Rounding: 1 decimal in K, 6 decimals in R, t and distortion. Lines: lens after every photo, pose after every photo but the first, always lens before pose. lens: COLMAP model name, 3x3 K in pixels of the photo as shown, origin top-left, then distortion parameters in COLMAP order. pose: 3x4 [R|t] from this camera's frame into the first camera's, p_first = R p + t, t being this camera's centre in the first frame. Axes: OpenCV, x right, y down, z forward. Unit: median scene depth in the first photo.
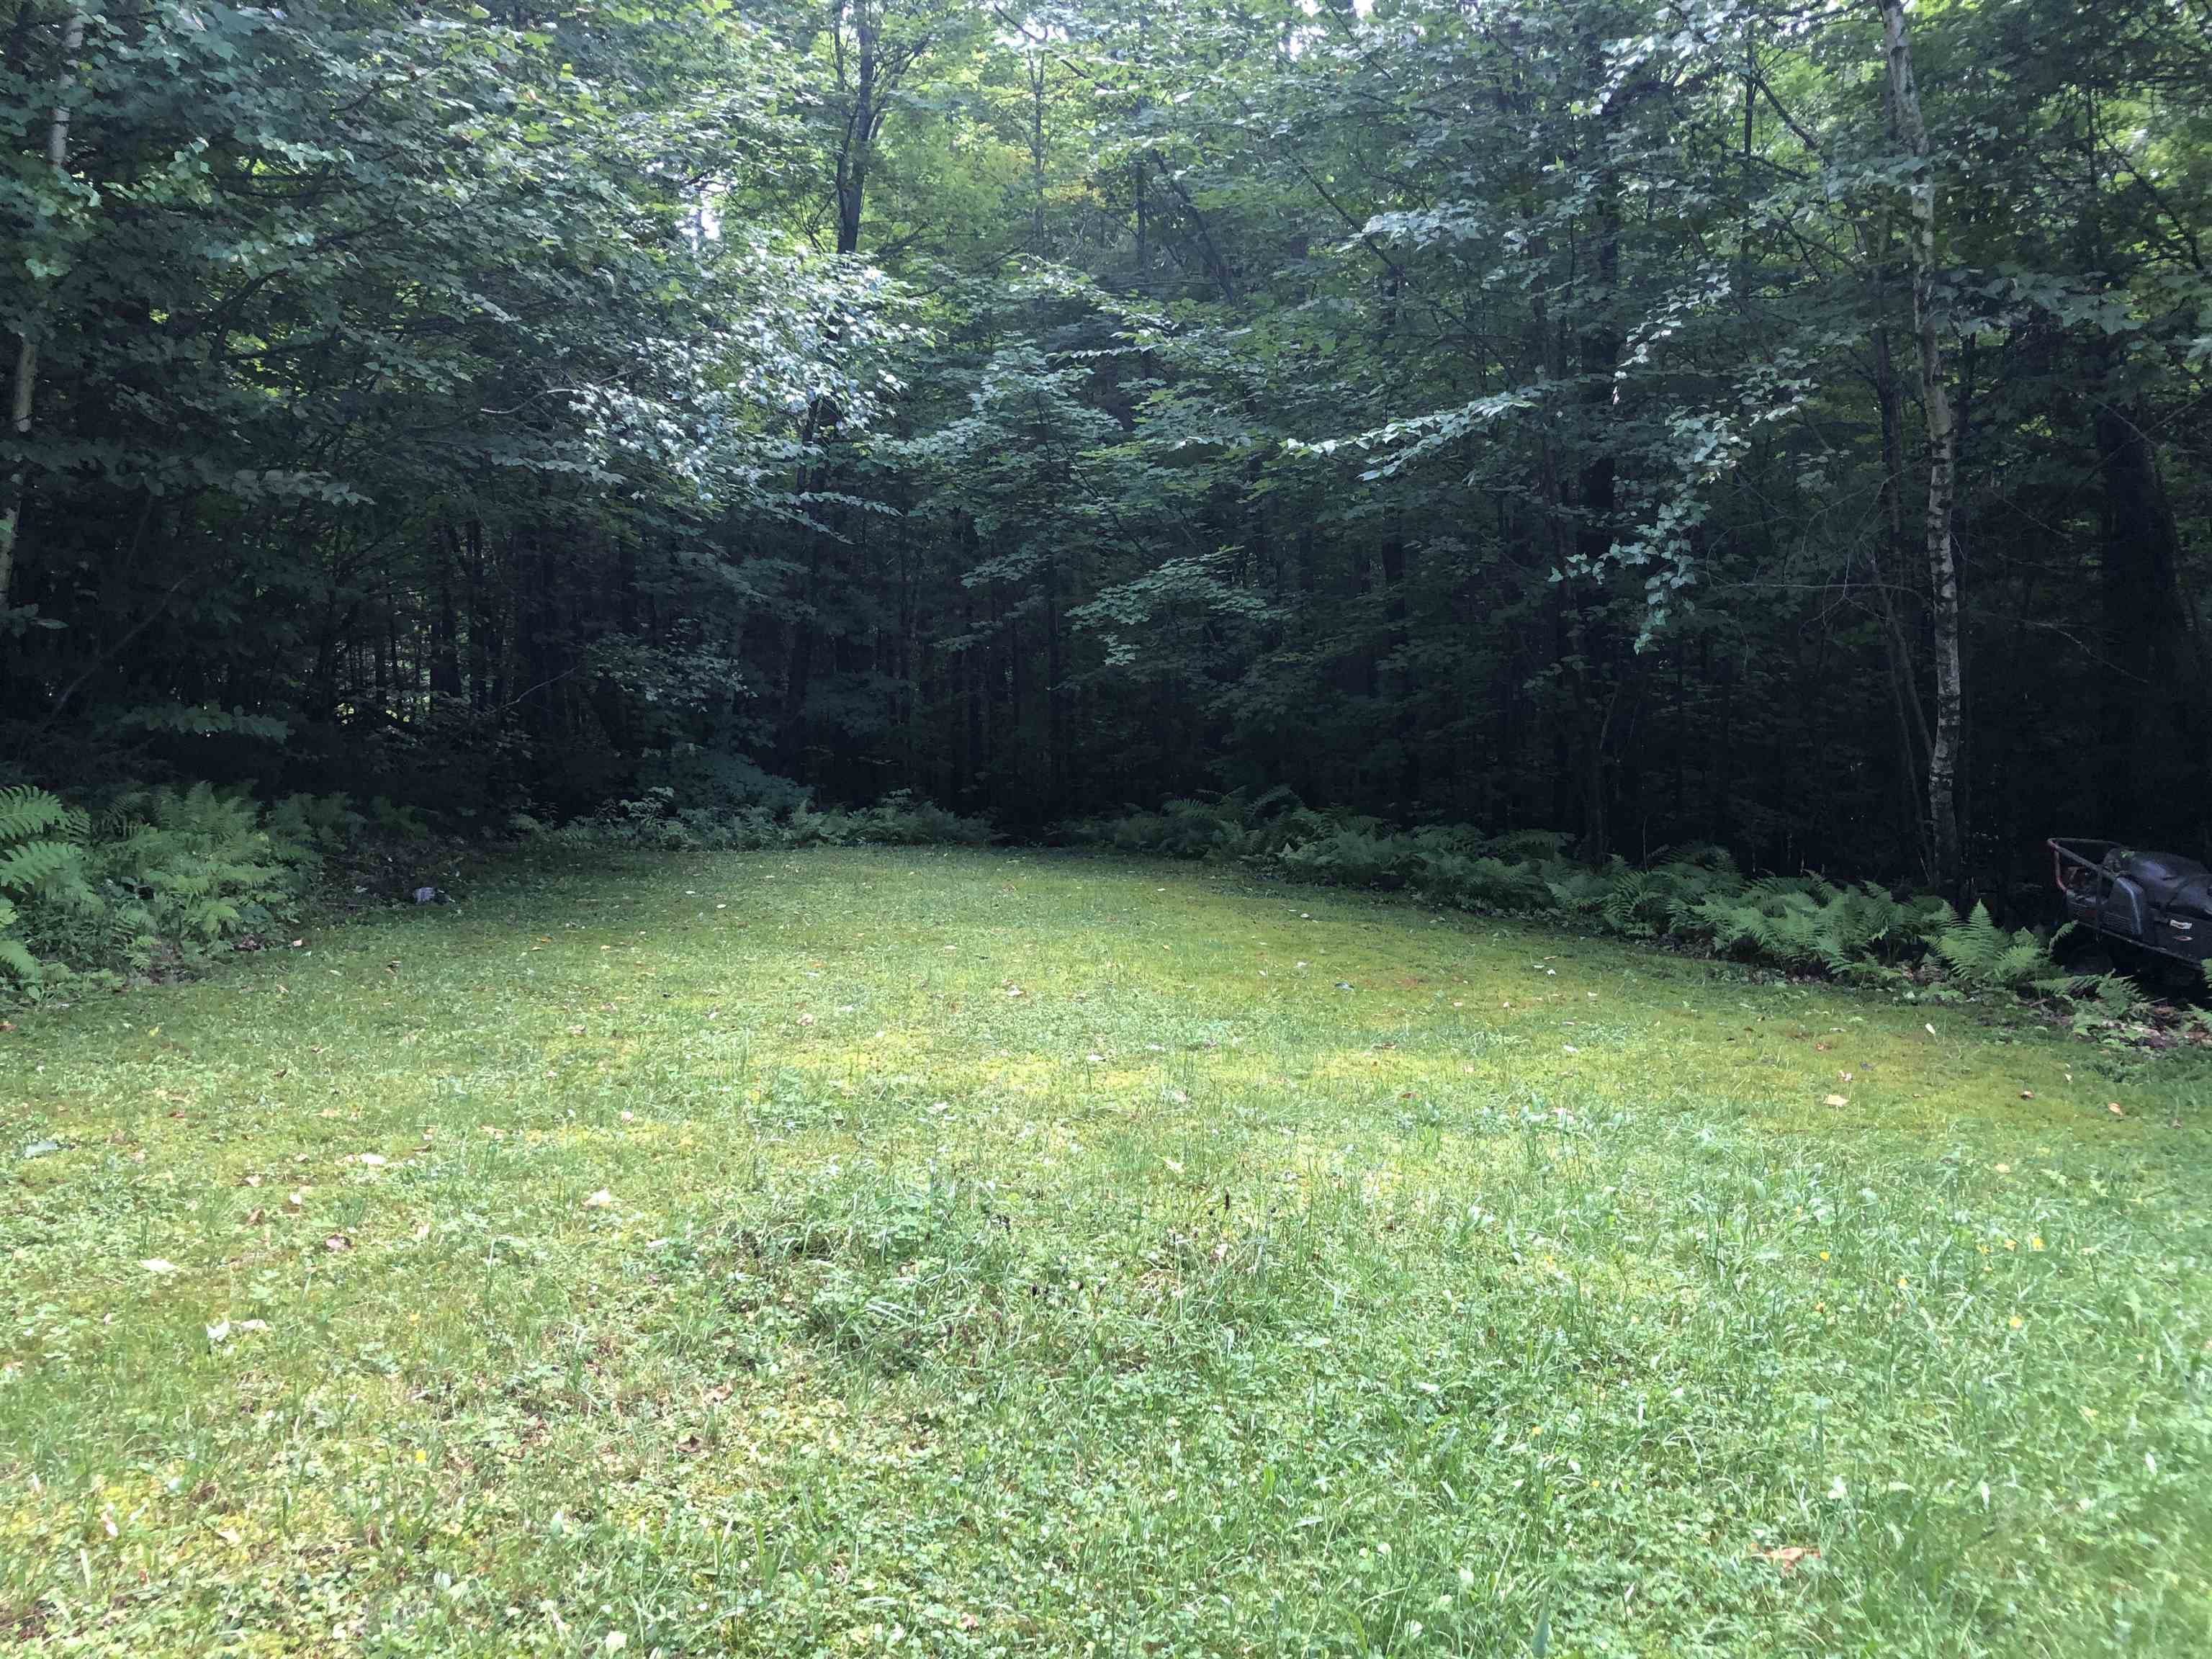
lens RADIAL K [[1796.0, 0, 1106.0], [0, 1796.0, 829.5], [0, 0, 1]] dist [0.018868, -0.013727]
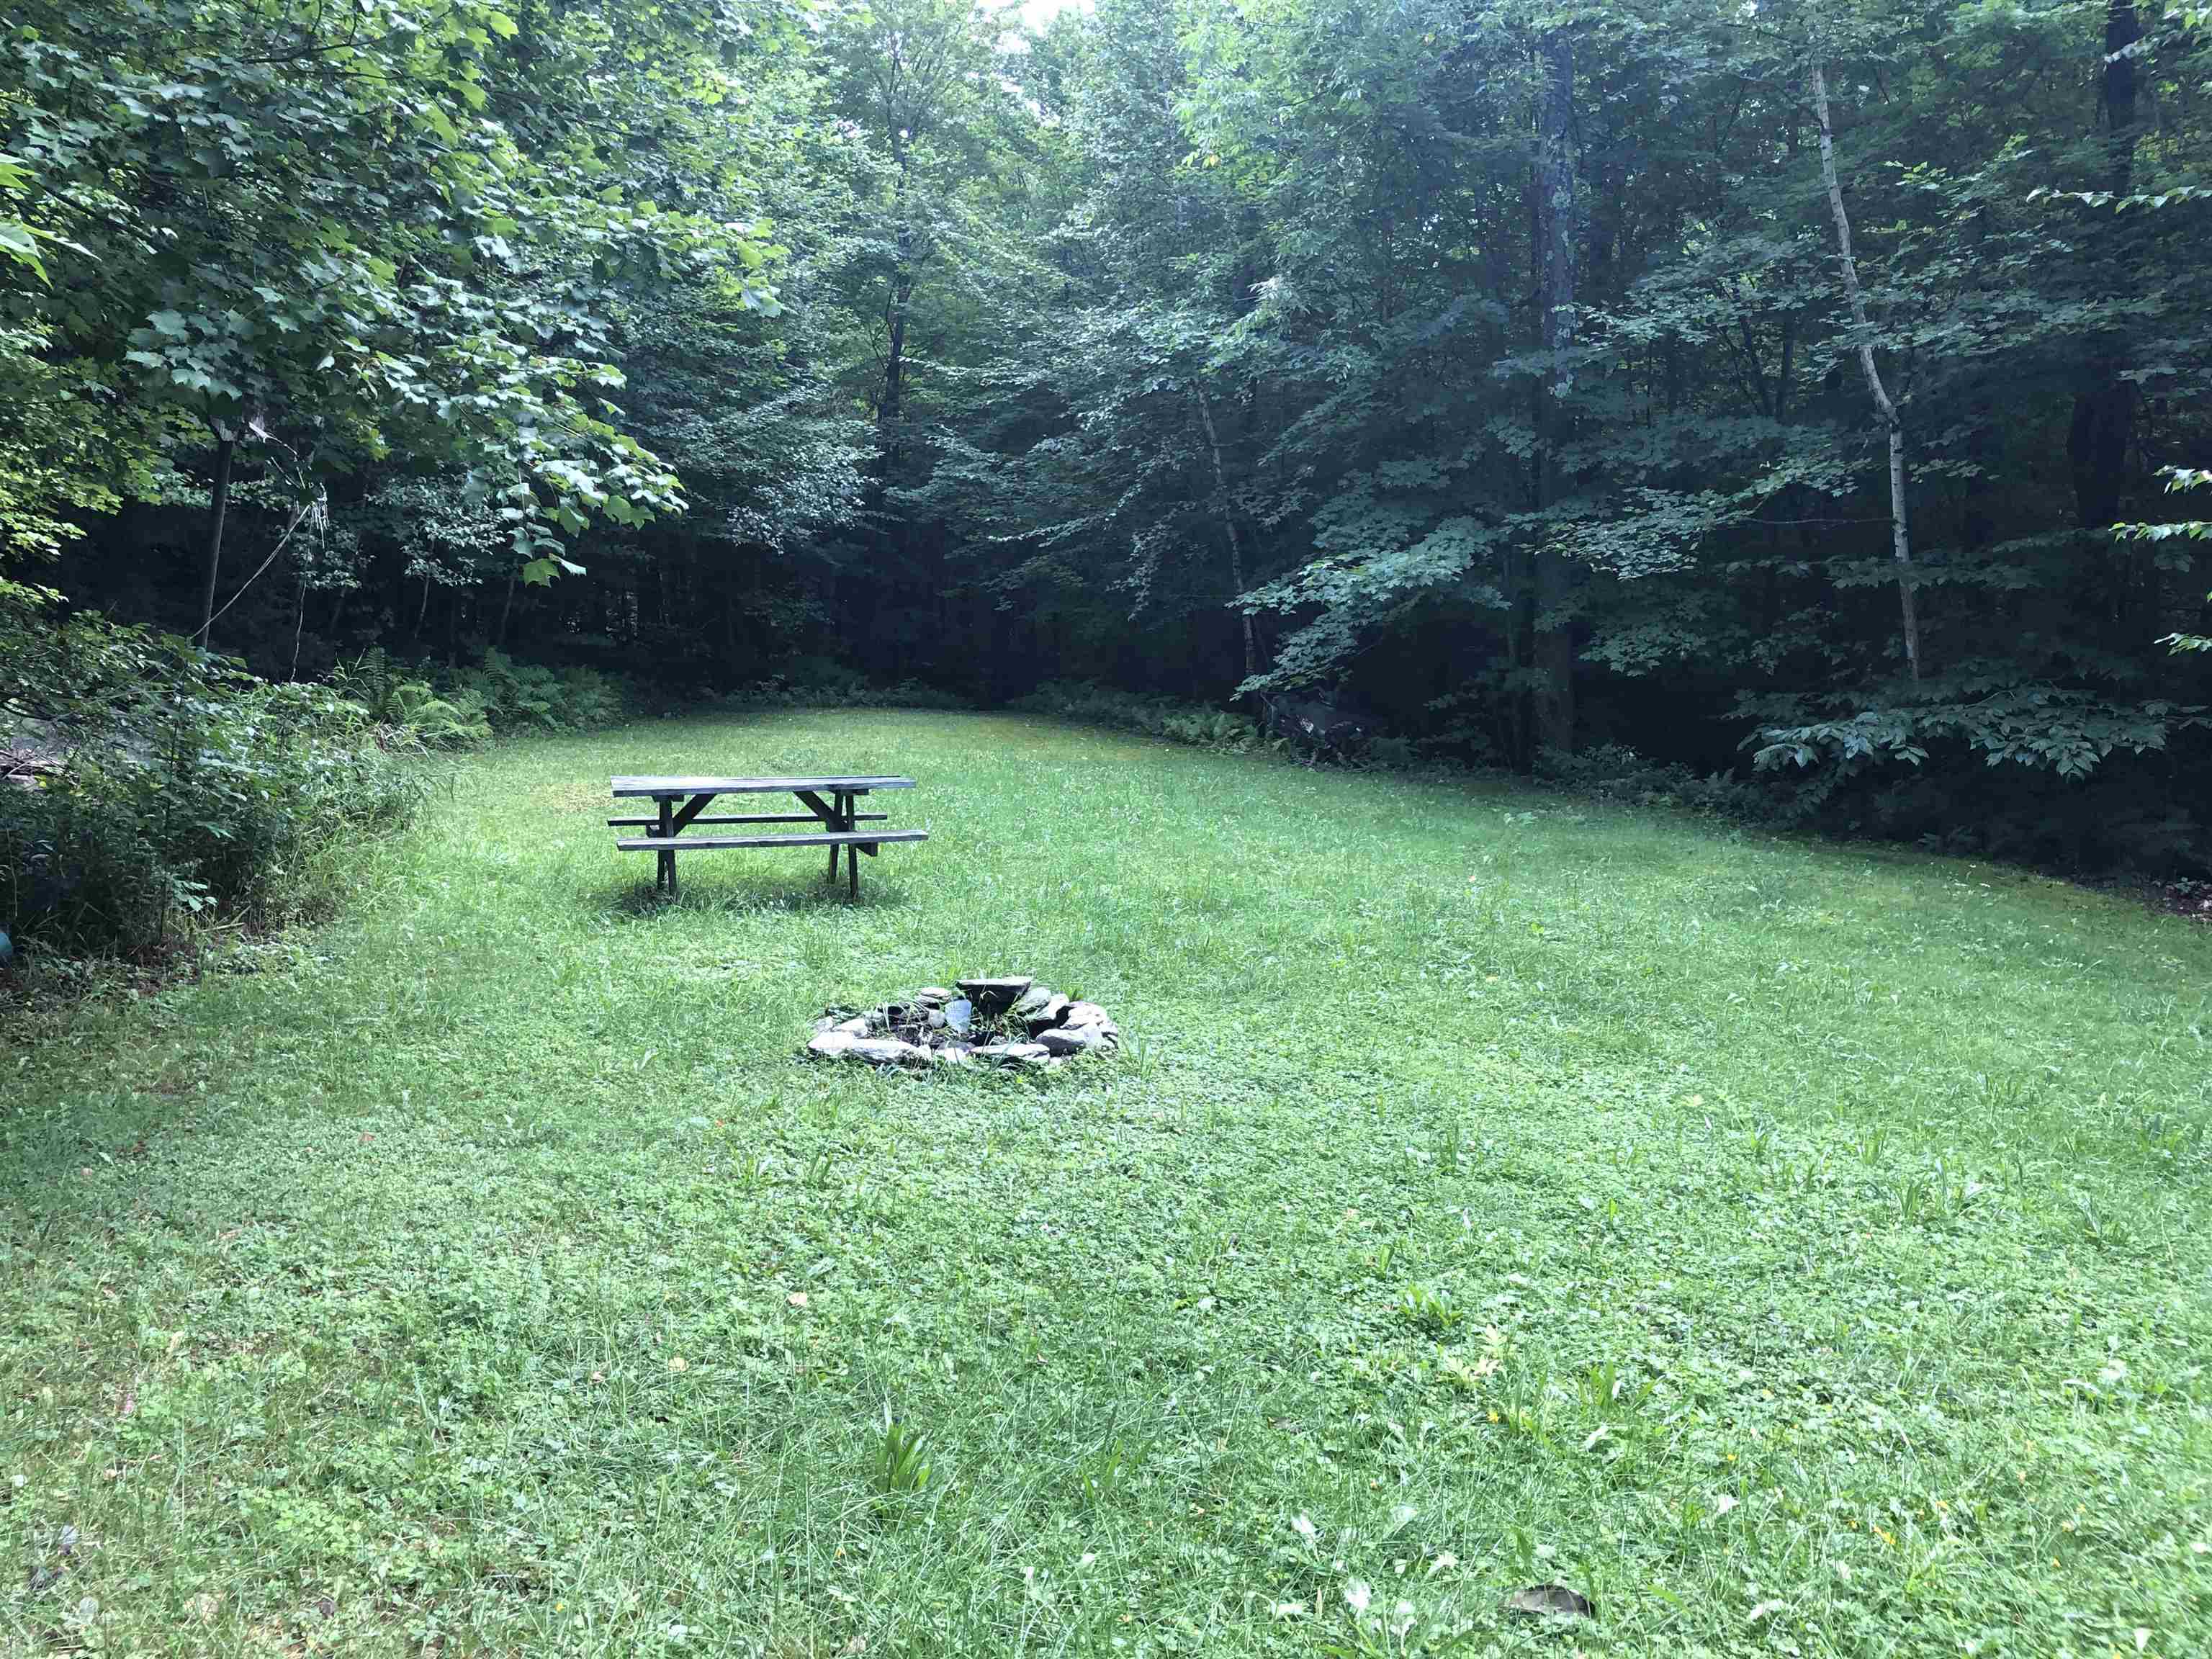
lens RADIAL K [[1796.0, 0, 1106.0], [0, 1796.0, 829.5], [0, 0, 1]] dist [0.018868, -0.013727]
pose [[0.996104, 0.018885, -0.086135, 0.450513], [-0.014490, 0.998575, 0.051370, 0.065355], [0.086982, -0.049922, 0.994958, -1.470406]]
